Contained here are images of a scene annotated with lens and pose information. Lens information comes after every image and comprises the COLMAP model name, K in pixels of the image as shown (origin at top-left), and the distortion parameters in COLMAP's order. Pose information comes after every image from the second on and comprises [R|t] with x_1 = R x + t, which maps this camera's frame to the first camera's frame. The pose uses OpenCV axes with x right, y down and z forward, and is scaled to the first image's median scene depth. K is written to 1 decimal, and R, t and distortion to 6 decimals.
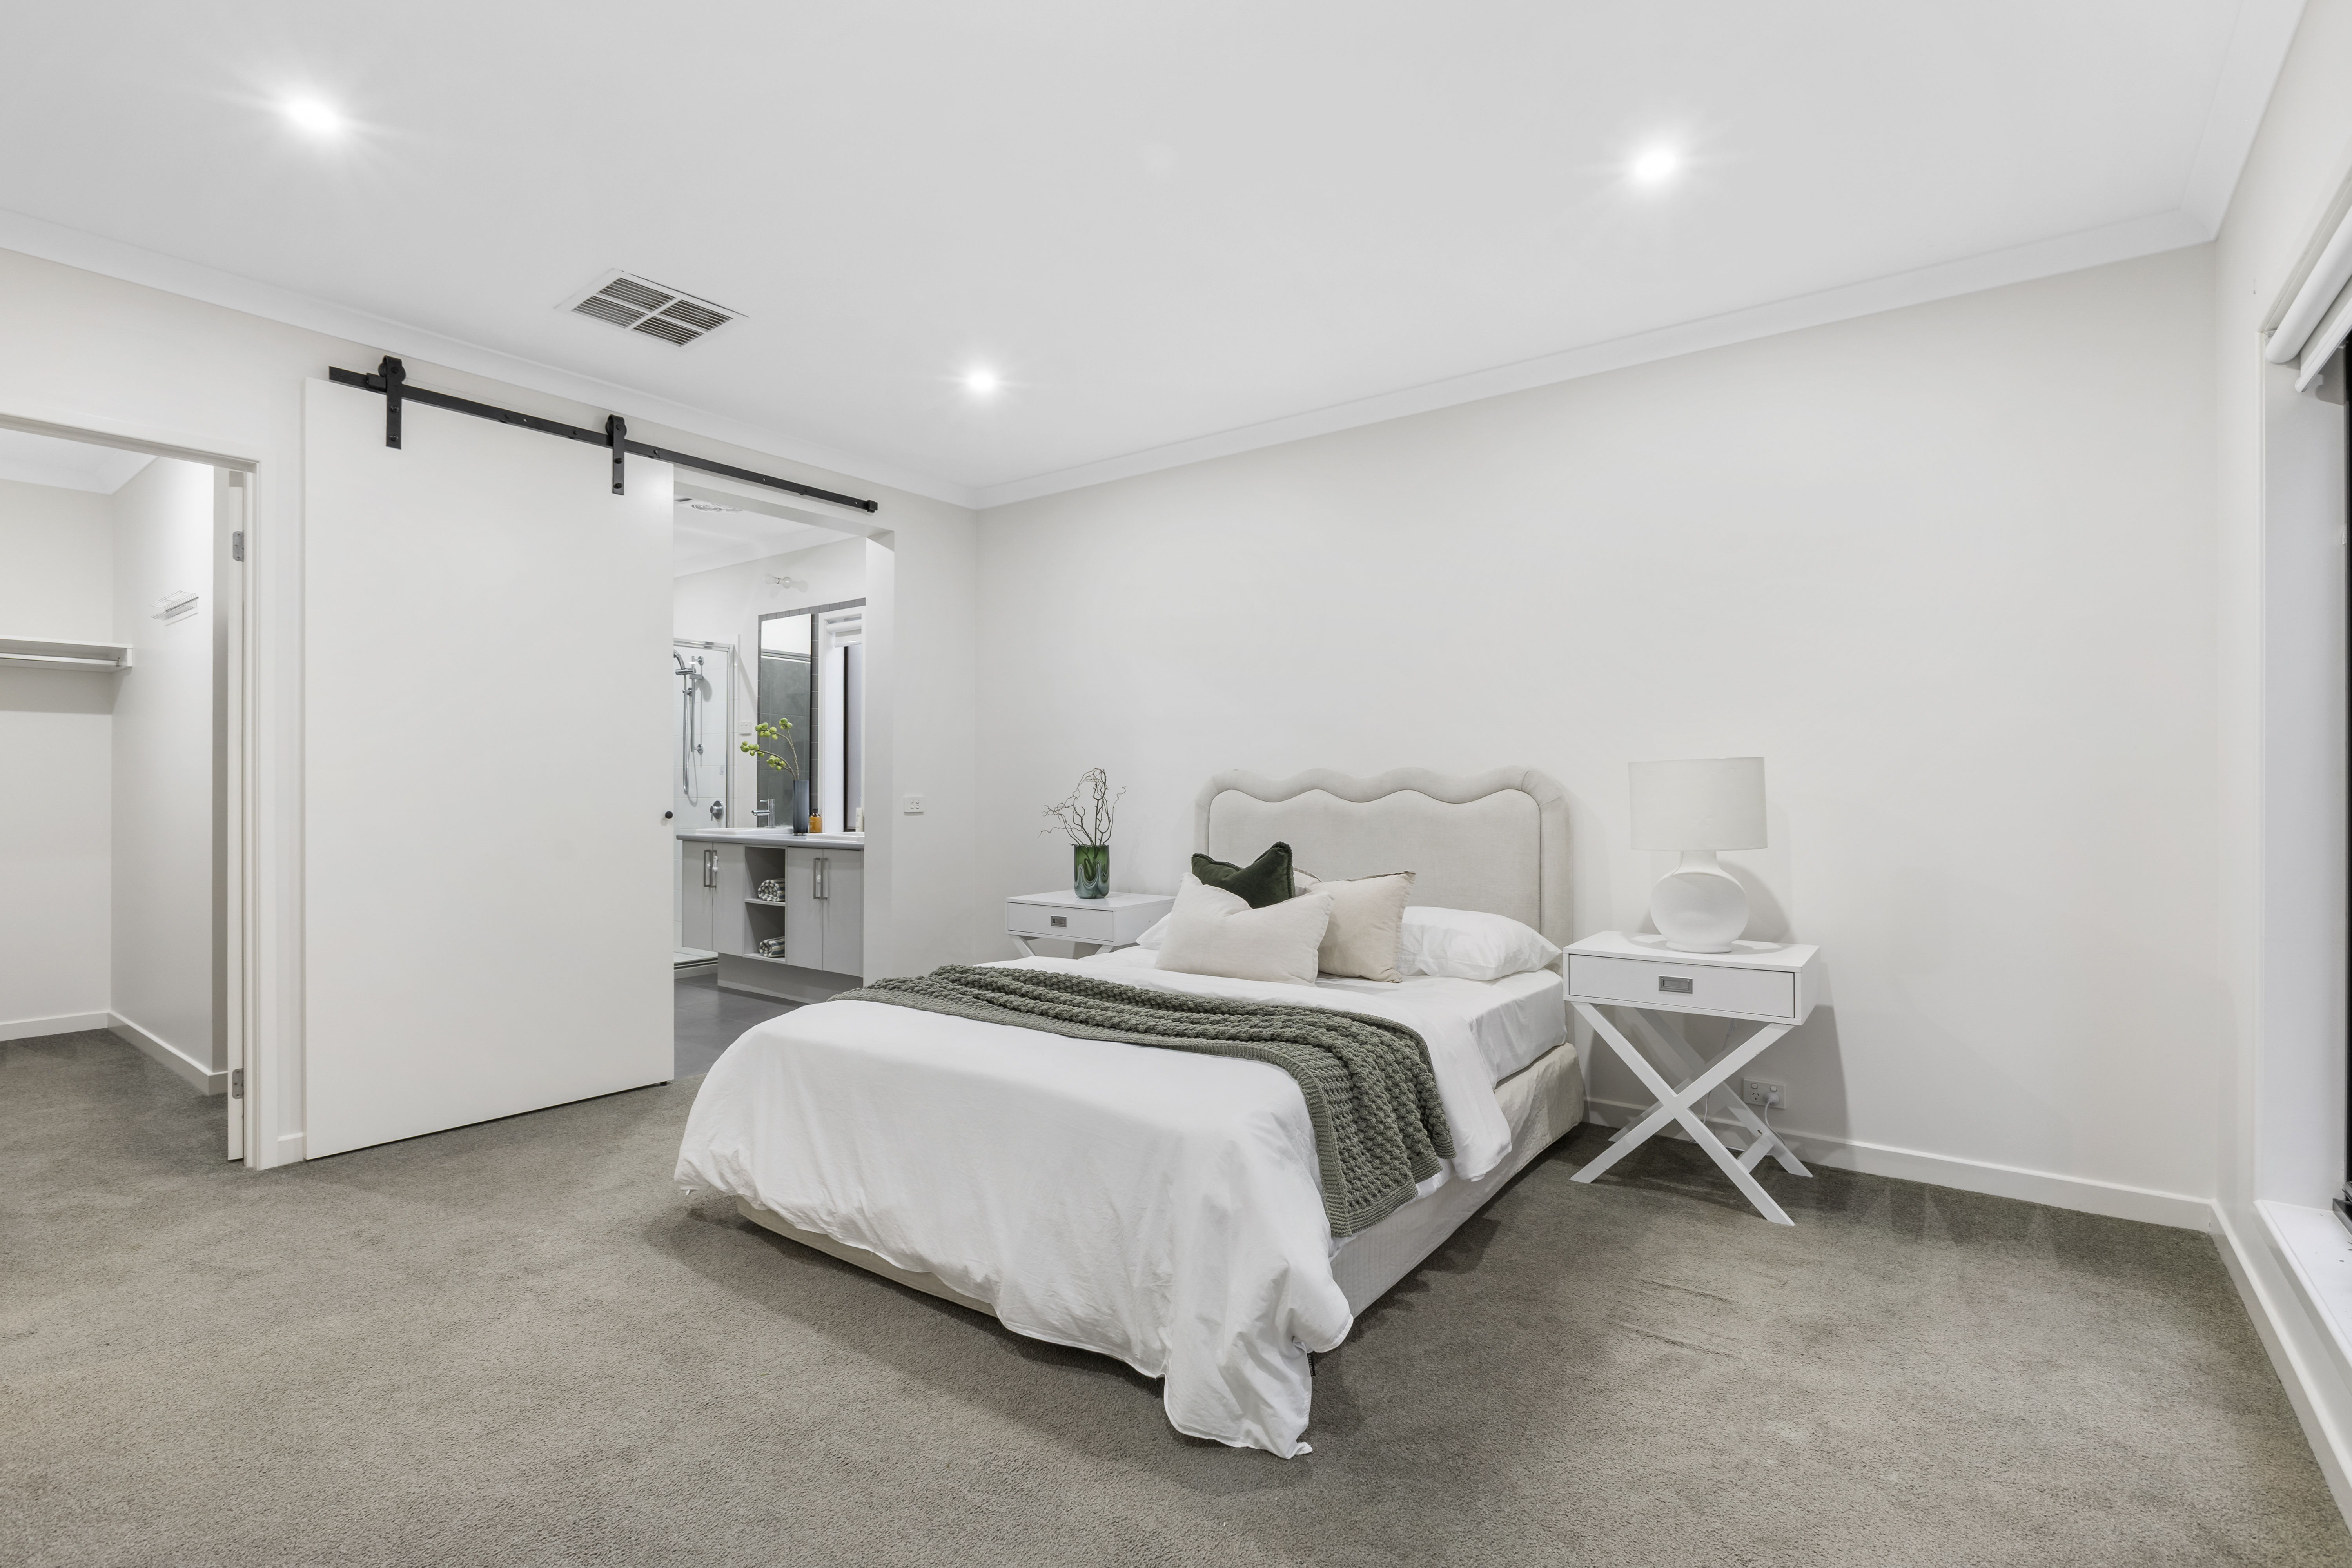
lens RADIAL K [[1072.4, 0, 1182.9], [0, 1072.4, 778.7], [0, 0, 1]] dist [0.016147, 0.000042]
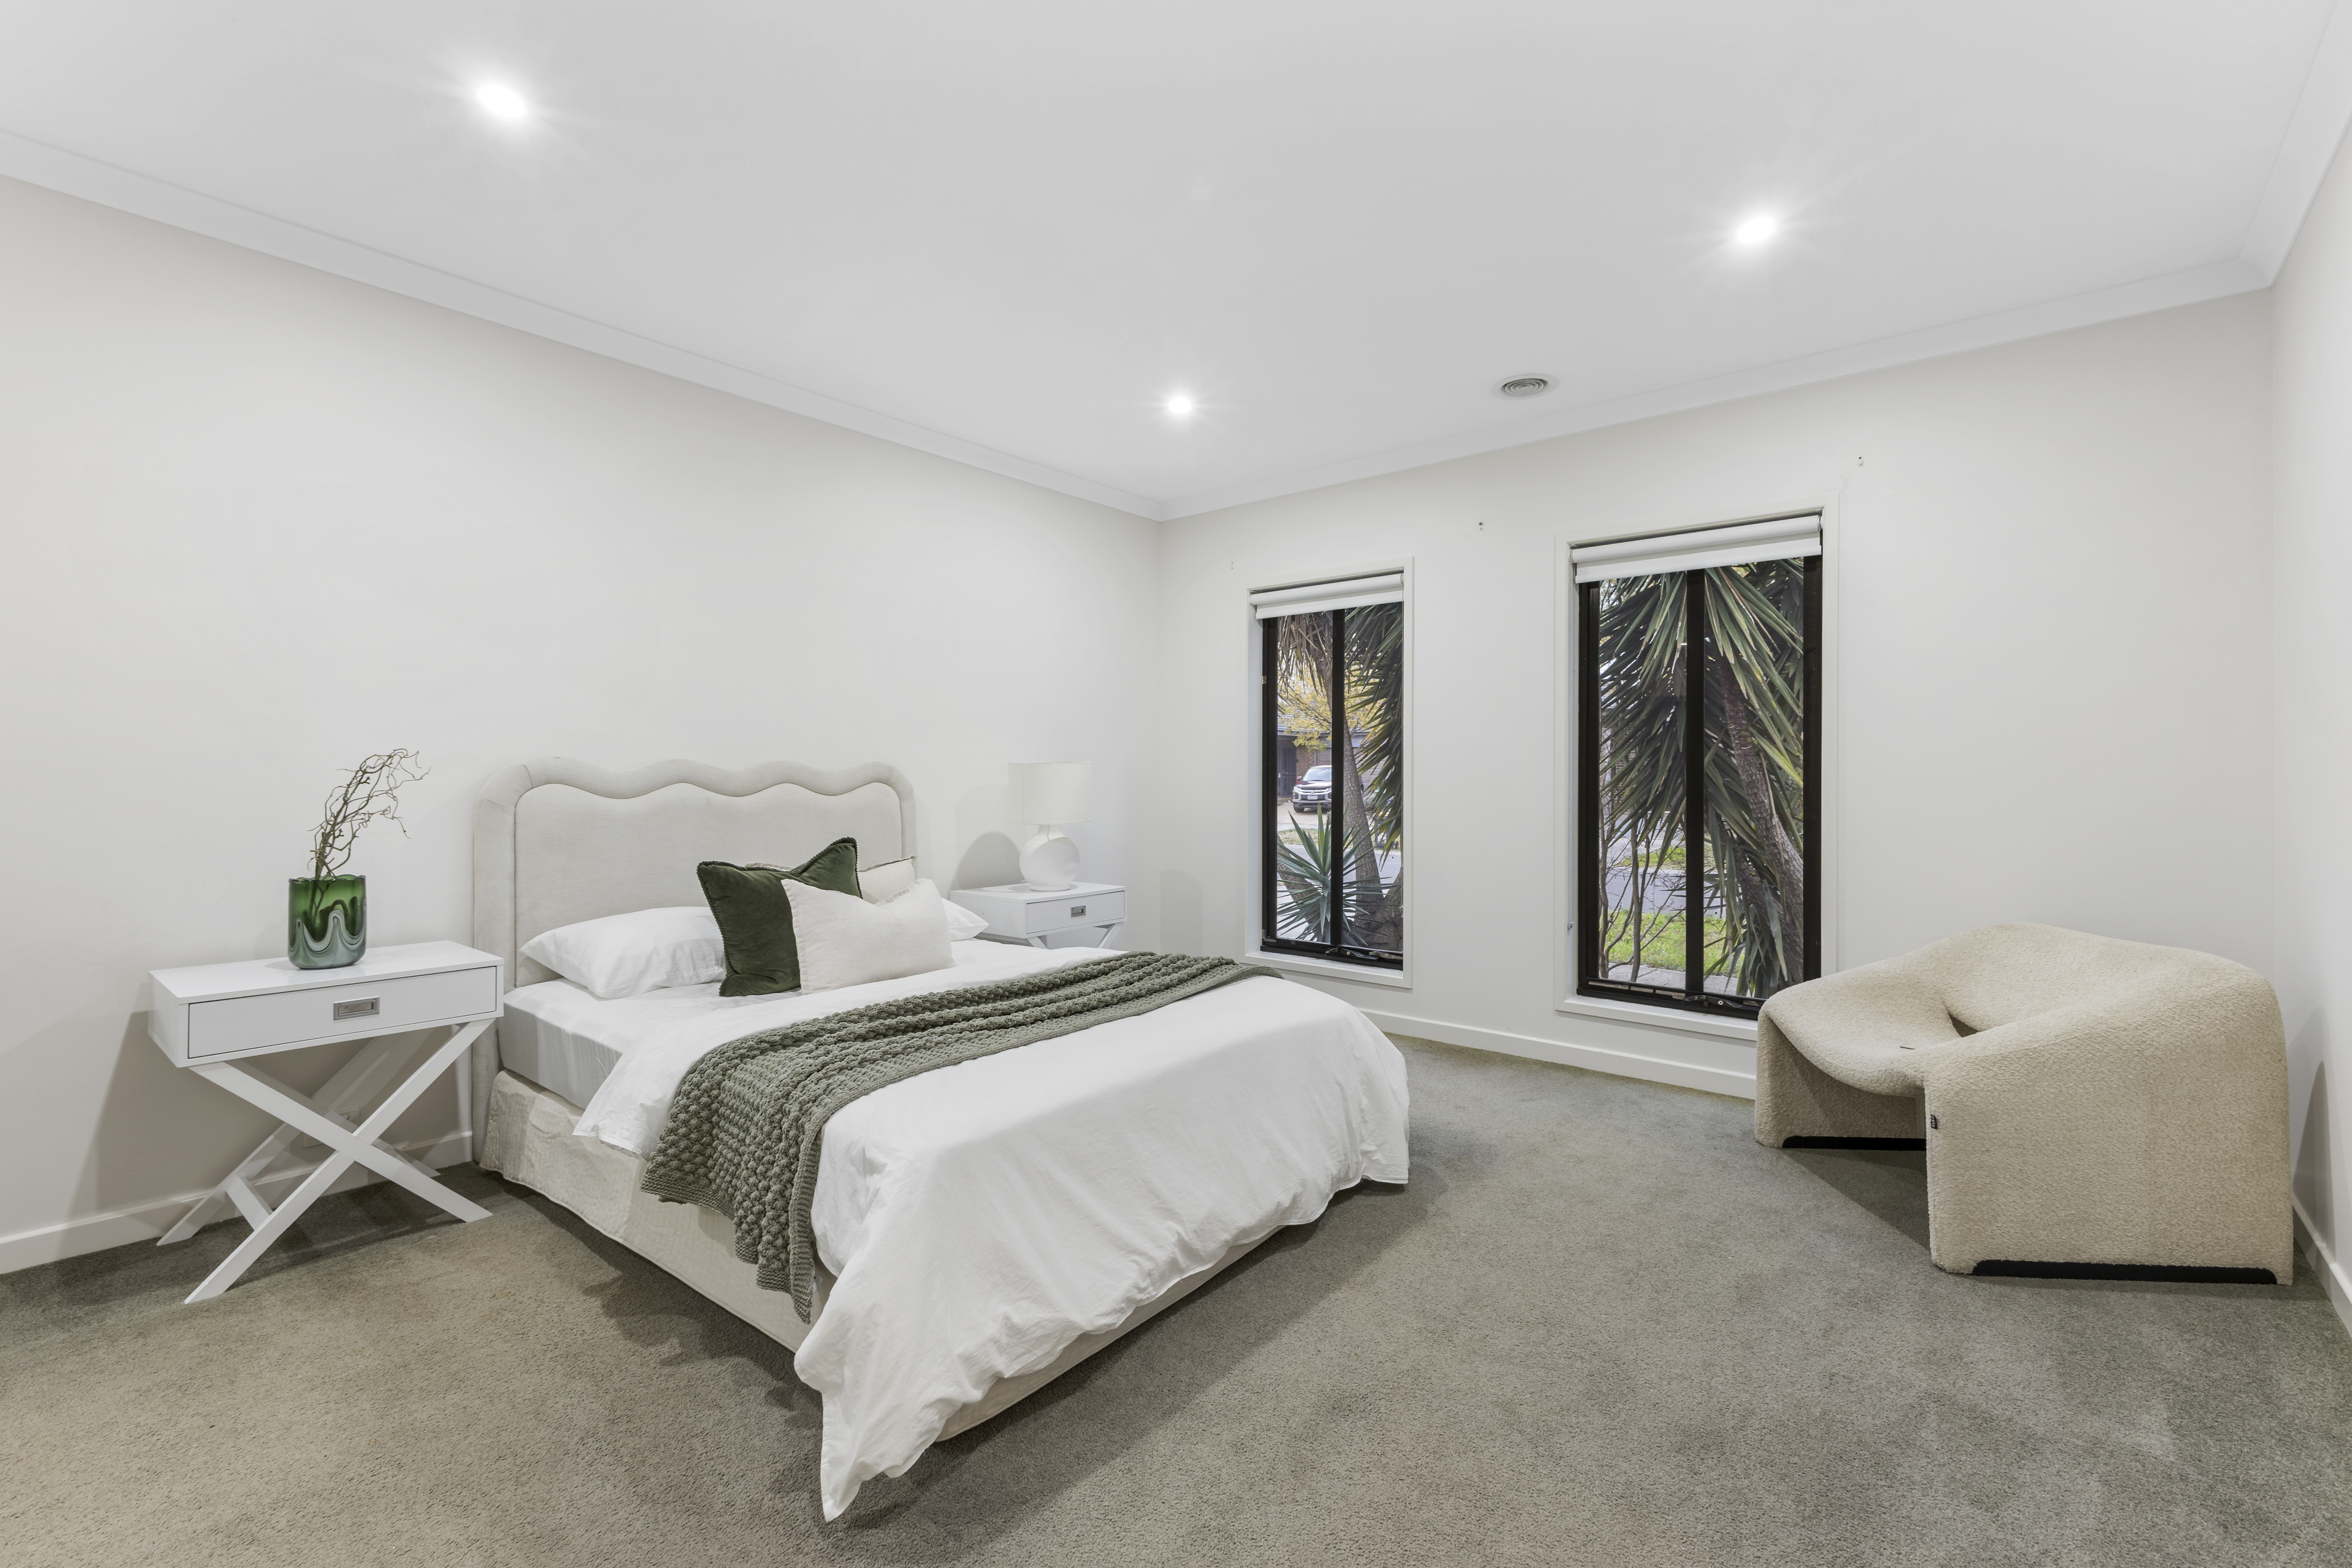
lens RADIAL K [[1010.7, 0, 1183.9], [0, 1010.7, 786.8], [0, 0, 1]] dist [0.015498, -0.003905]
pose [[0.050414, 0.000647, 0.998728, -0.980710], [-0.005624, 0.999984, -0.000363, 0.016941], [-0.998713, -0.005599, 0.050417, 0.814695]]
